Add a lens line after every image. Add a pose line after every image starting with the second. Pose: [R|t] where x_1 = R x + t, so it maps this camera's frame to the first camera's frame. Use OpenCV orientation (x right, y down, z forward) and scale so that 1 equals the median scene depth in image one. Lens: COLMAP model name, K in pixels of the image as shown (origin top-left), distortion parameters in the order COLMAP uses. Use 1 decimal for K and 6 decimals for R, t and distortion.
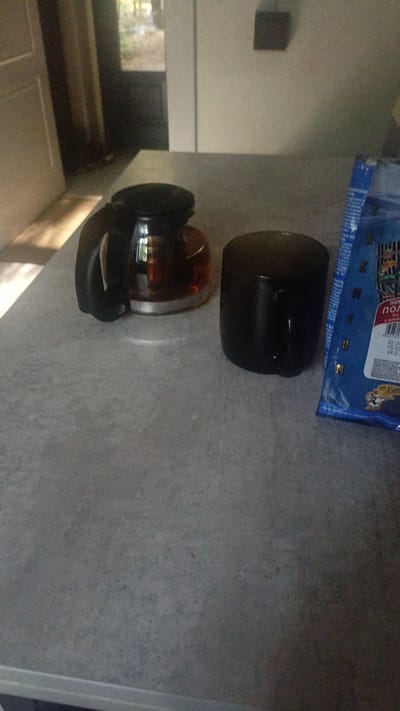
lens RADIAL K [[524.5, 0, 200.0], [0, 524.5, 355.5], [0, 0, 1]] dist [0.054750, -0.088568]
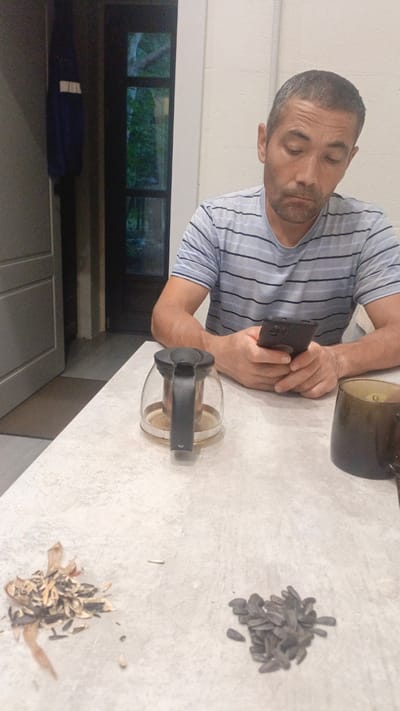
lens RADIAL K [[524.5, 0, 200.0], [0, 524.5, 355.5], [0, 0, 1]] dist [0.054750, -0.088568]
pose [[0.998380, 0.051242, 0.024740, -0.049689], [-0.039993, 0.941192, -0.335497, 0.038385], [-0.040476, 0.333964, 0.941716, -0.137944]]
